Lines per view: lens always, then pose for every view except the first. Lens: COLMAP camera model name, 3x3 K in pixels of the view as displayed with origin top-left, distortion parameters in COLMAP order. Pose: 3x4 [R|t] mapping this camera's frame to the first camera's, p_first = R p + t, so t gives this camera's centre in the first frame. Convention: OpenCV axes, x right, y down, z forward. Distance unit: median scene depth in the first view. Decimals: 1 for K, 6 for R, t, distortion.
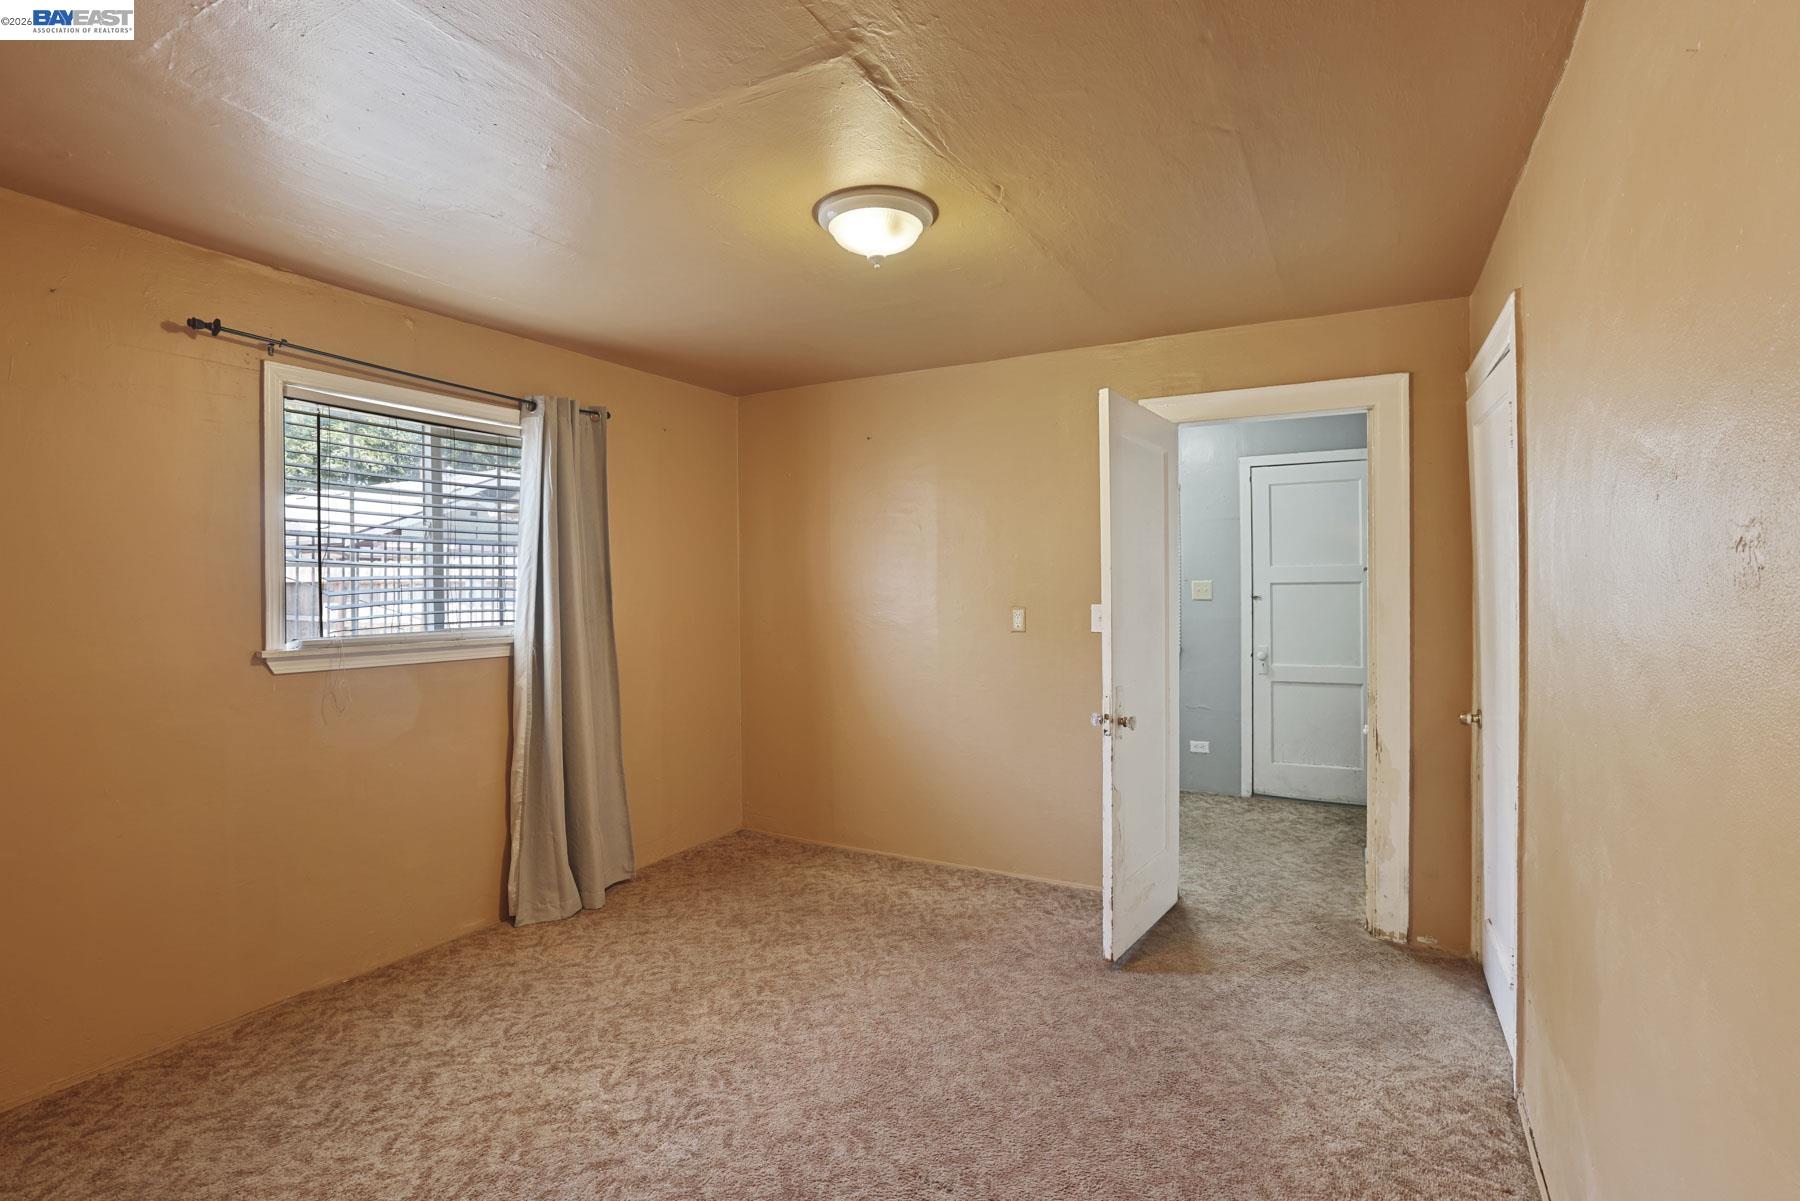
lens RADIAL K [[856.7, 0, 895.5], [0, 856.7, 586.6], [0, 0, 1]] dist [-0.051670, 0.027031]
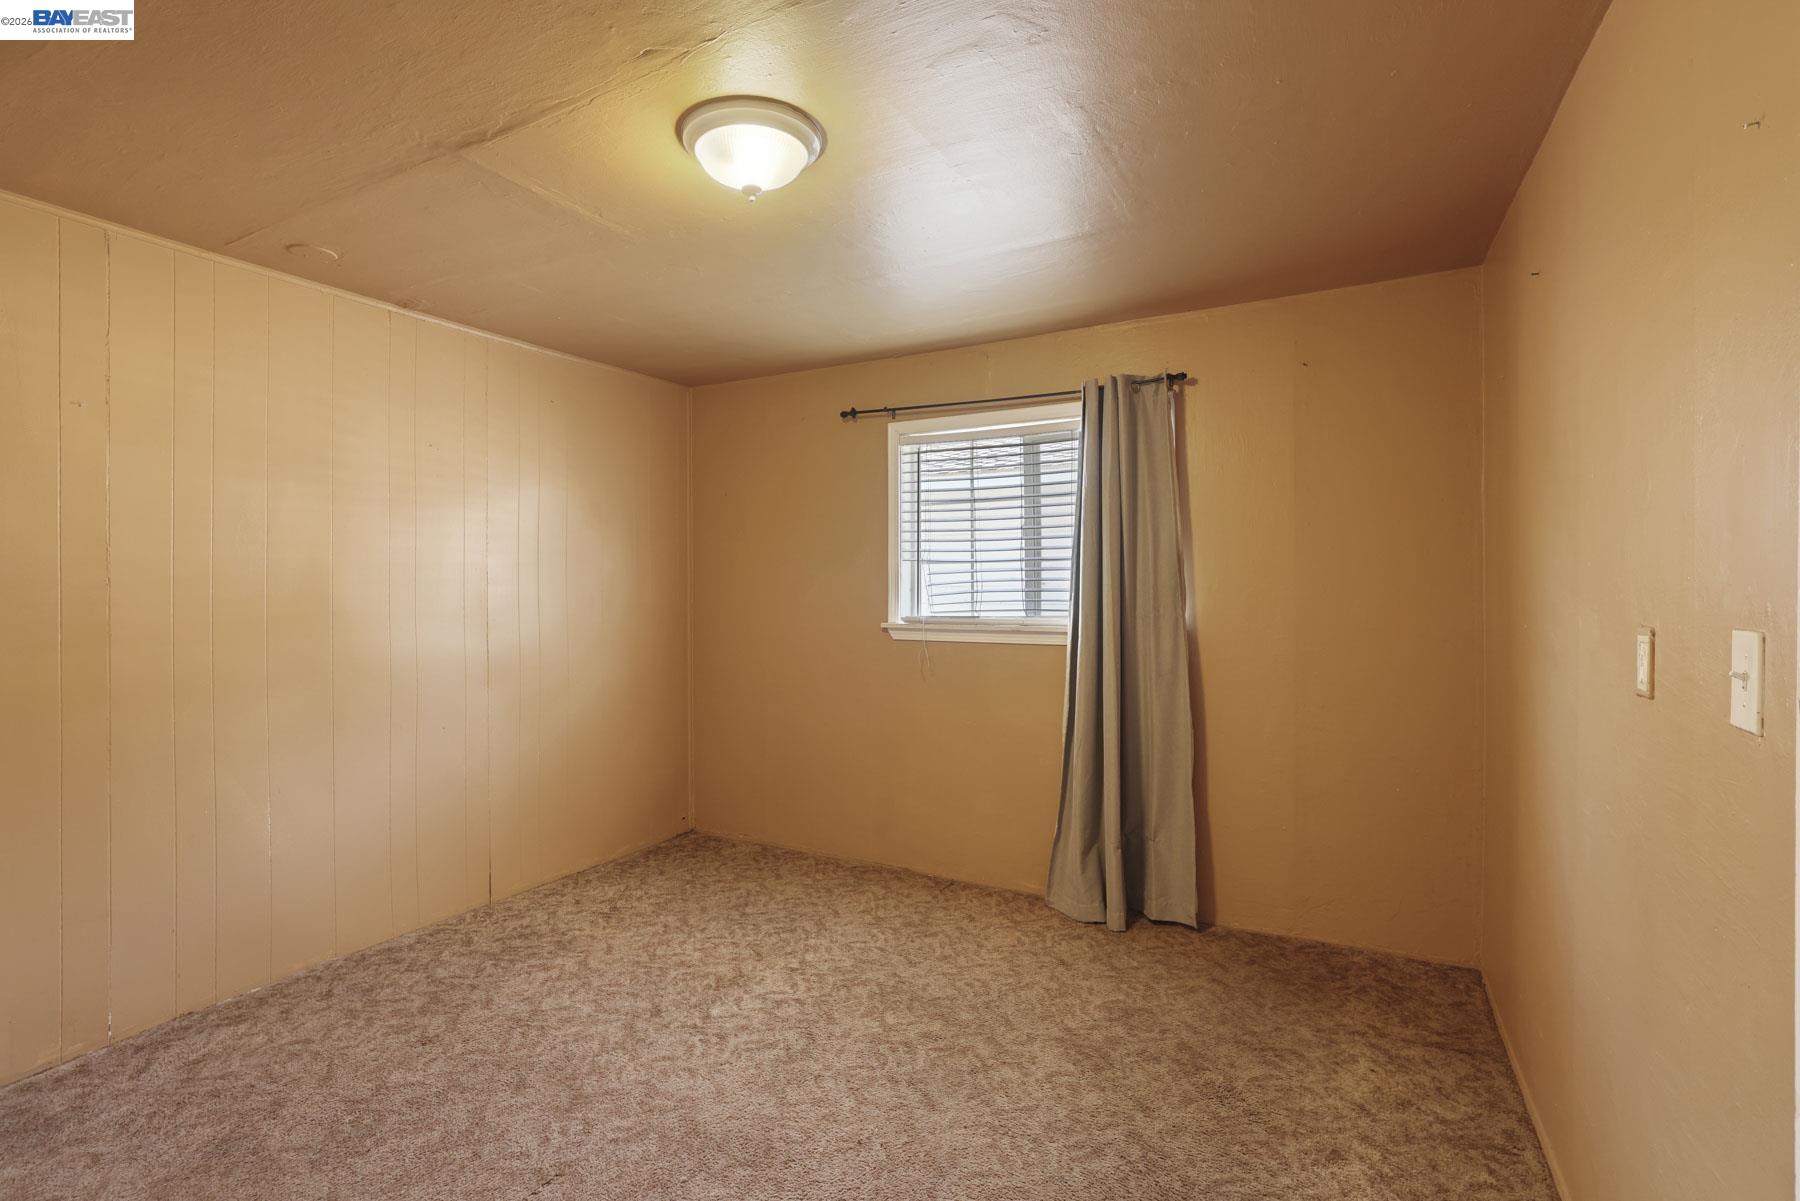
lens RADIAL K [[836.8, 0, 889.2], [0, 836.8, 589.3], [0, 0, 1]] dist [-0.052672, 0.026935]
pose [[0.008277, 0.010467, -0.999911, 0.682720], [0.003460, 0.999939, 0.010496, 0.002977], [0.999960, -0.003547, 0.008240, 0.962669]]
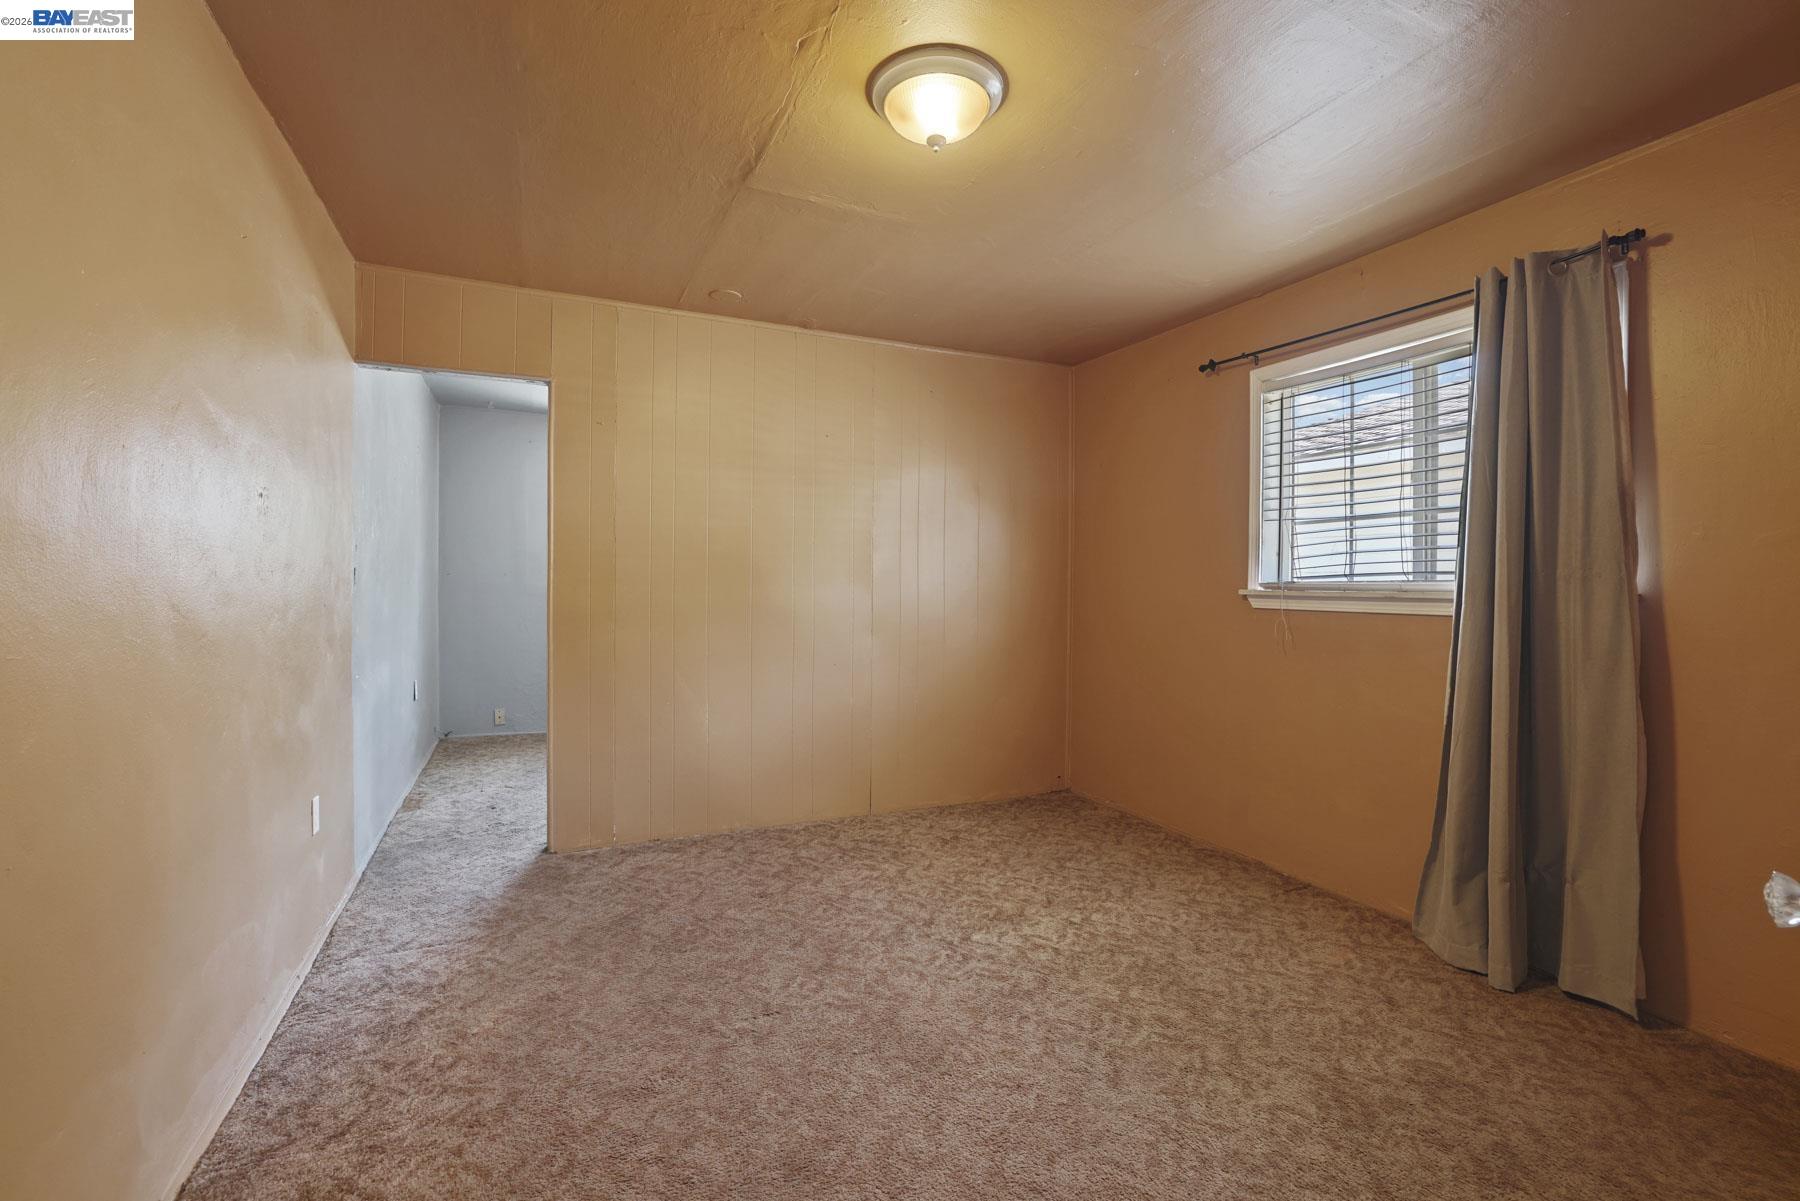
lens RADIAL K [[784.6, 0, 890.0], [0, 784.6, 594.4], [0, 0, 1]] dist [-0.049986, 0.018025]
pose [[-0.585406, 0.011860, -0.810653, 0.564543], [-0.004800, 0.999825, 0.018094, 0.062344], [0.810726, 0.014483, -0.585247, 1.225694]]
